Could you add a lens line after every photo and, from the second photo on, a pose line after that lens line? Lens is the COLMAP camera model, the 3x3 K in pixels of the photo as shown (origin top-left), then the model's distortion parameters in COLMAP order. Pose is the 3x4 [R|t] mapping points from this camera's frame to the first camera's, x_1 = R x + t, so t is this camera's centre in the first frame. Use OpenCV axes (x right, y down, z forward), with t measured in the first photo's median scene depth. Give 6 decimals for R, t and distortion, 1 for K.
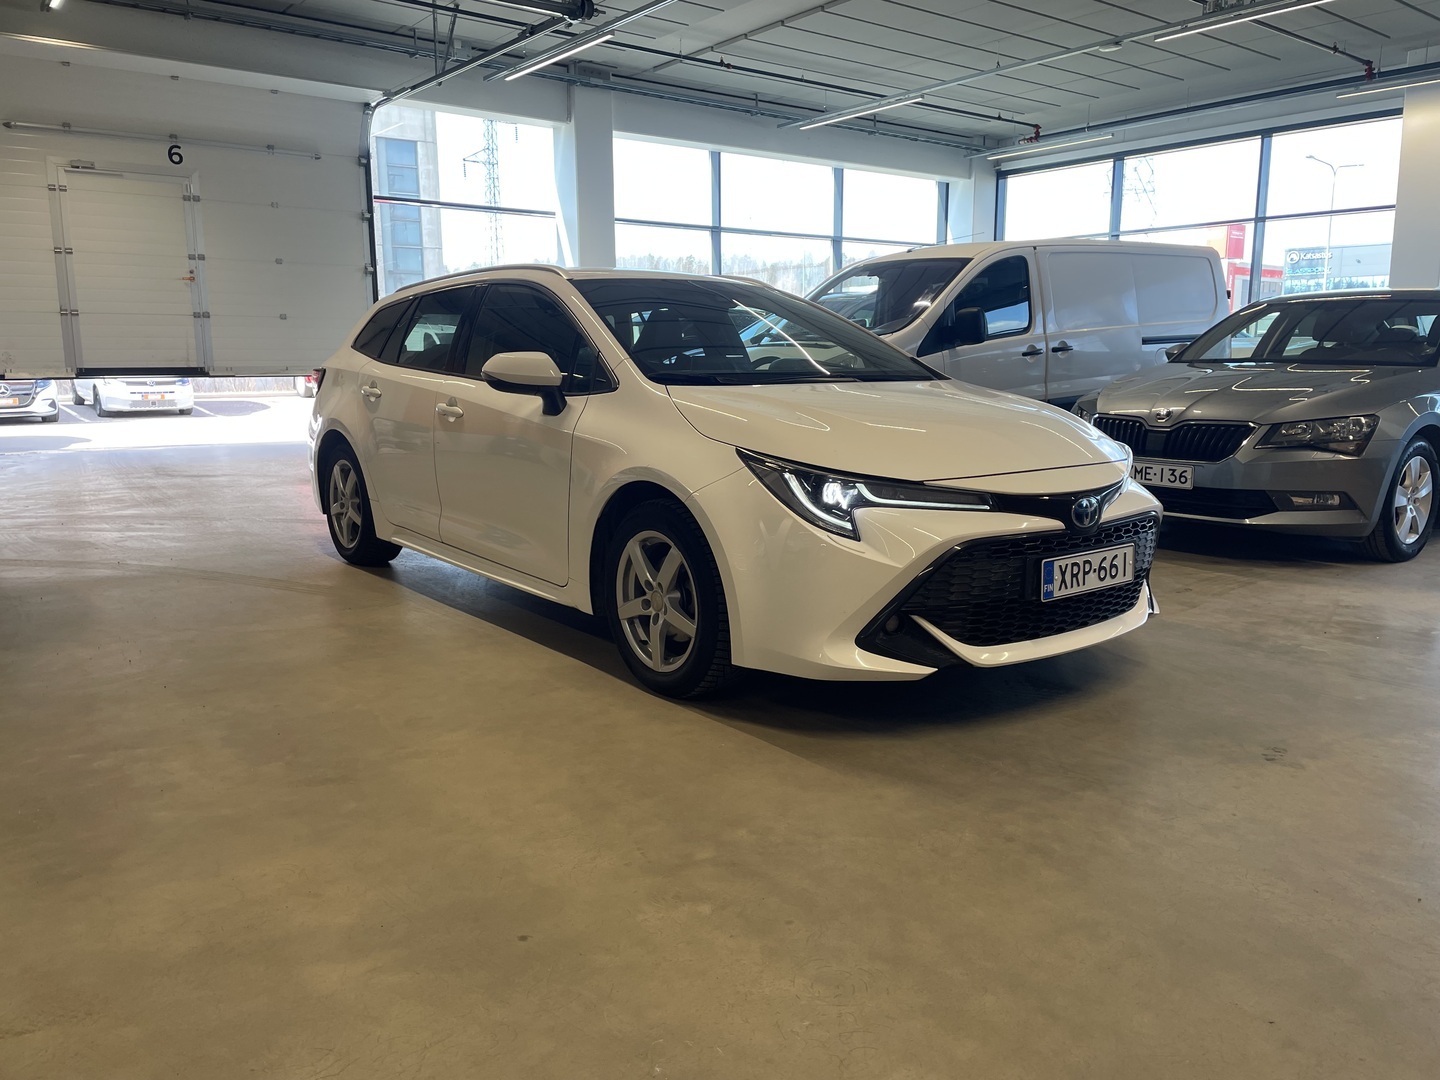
lens RADIAL K [[1105.3, 0, 754.5], [0, 1105.3, 539.3], [0, 0, 1]] dist [0.082915, -0.111115]
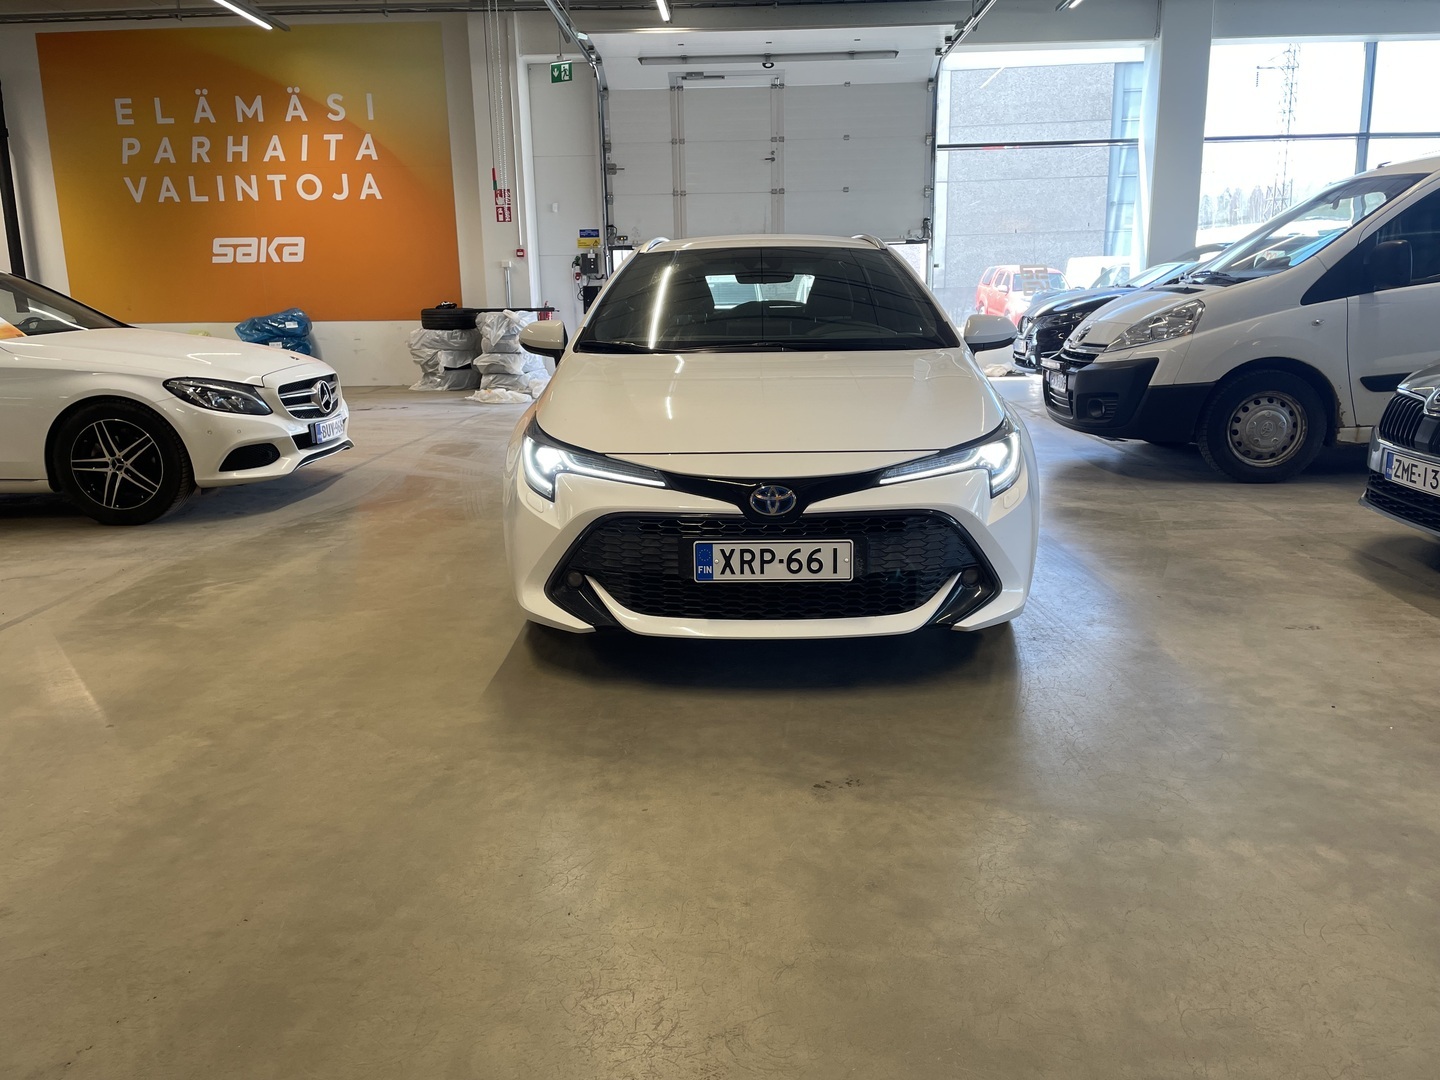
lens RADIAL K [[1109.7, 0, 709.6], [0, 1109.7, 536.8], [0, 0, 1]] dist [0.084896, -0.112036]
pose [[0.762108, 0.131014, -0.634056, 0.888939], [-0.094360, 0.991332, 0.091420, -0.077020], [0.640537, -0.009842, 0.767864, 0.226335]]
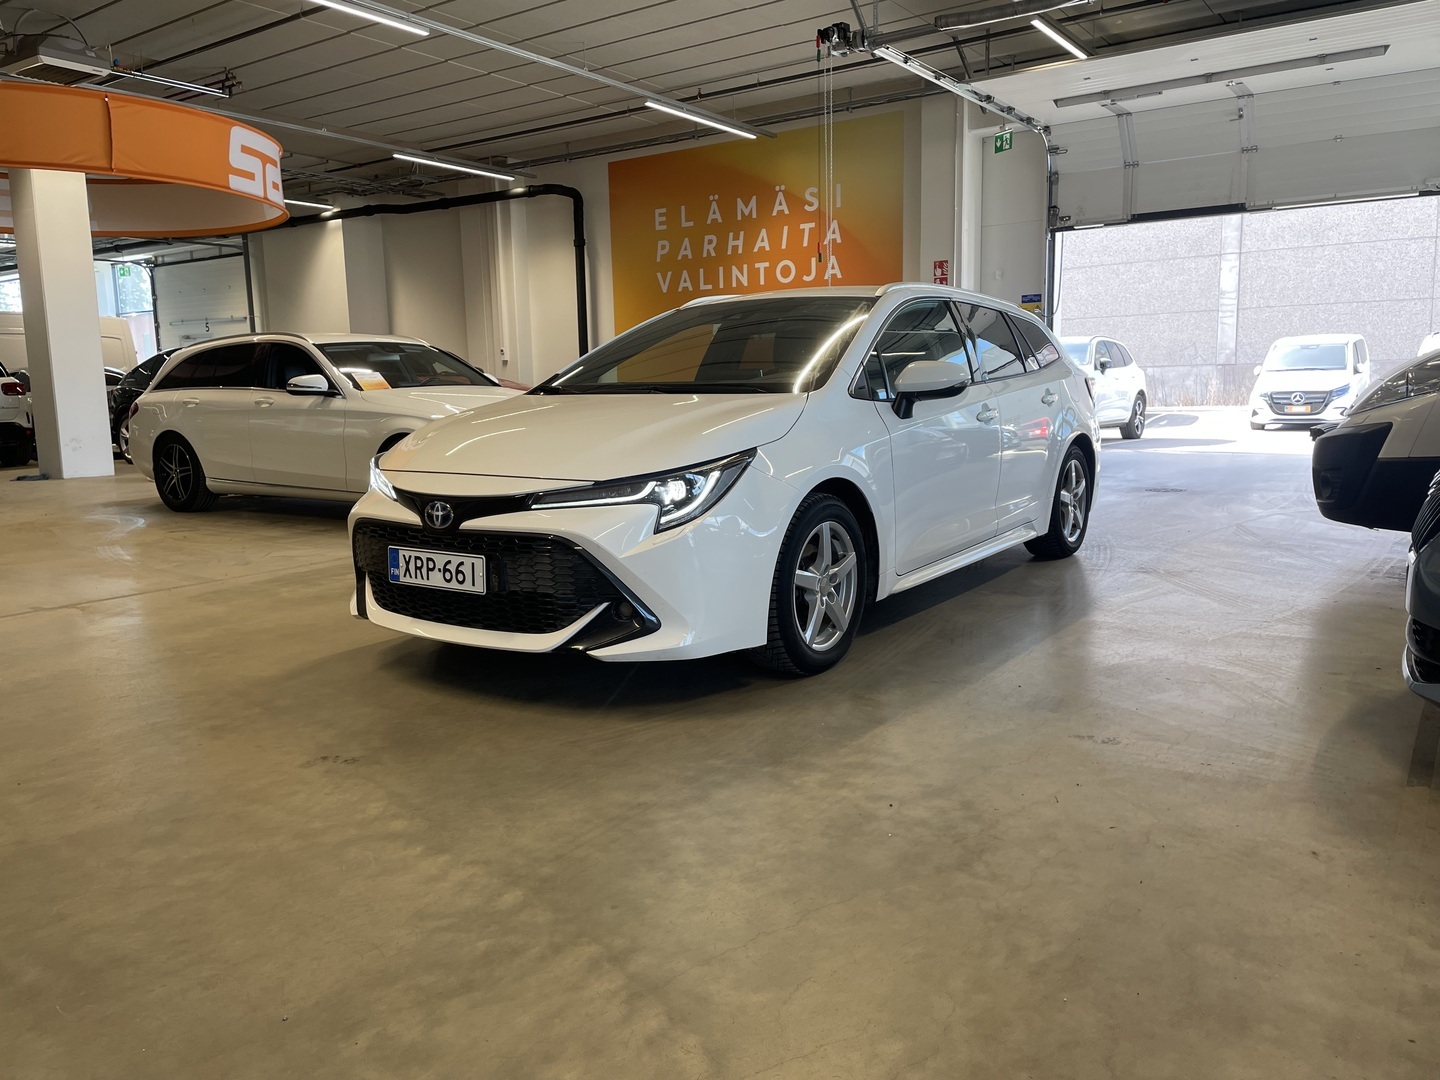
lens RADIAL K [[1109.7, 0, 709.6], [0, 1109.7, 536.8], [0, 0, 1]] dist [0.084896, -0.112036]
pose [[0.266678, 0.131309, -0.954799, 1.434535], [-0.141594, 0.985264, 0.095951, -0.147402], [0.953328, 0.109605, 0.281341, 0.966595]]
